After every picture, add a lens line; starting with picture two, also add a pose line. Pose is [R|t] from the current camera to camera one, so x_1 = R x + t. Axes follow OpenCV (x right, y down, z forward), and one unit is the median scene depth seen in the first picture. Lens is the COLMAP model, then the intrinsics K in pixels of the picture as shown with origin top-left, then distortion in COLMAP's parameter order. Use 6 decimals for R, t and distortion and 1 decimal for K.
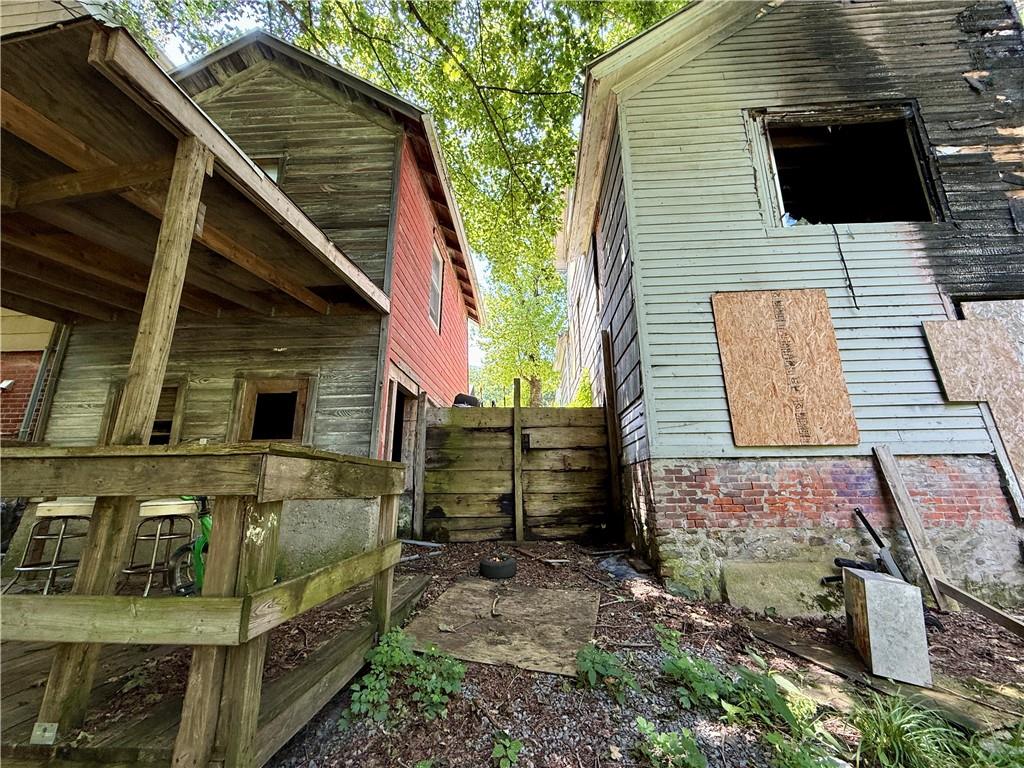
lens RADIAL K [[408.3, 0, 509.4], [0, 408.3, 385.1], [0, 0, 1]] dist [-0.002290, -0.000114]
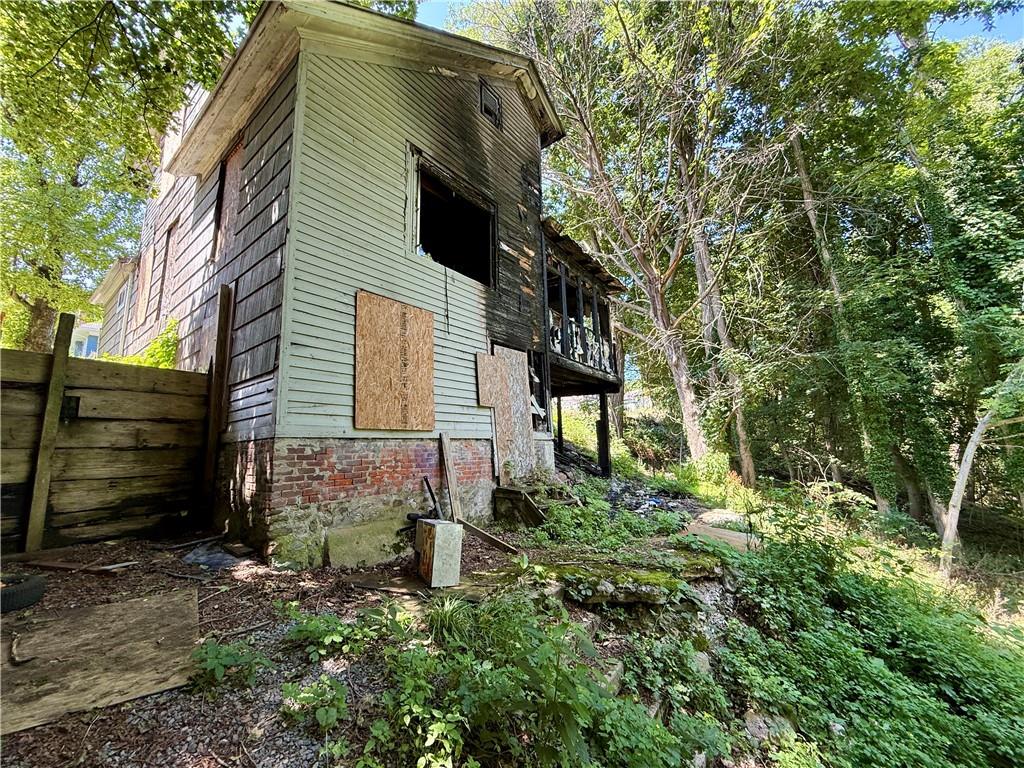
lens RADIAL K [[408.3, 0, 513.4], [0, 408.3, 386.1], [0, 0, 1]] dist [-0.002290, -0.000114]
pose [[0.558839, 0.121860, 0.820274, -0.146032], [-0.176698, 0.983927, -0.025791, -0.015476], [-0.810232, -0.130528, 0.571390, 0.001875]]
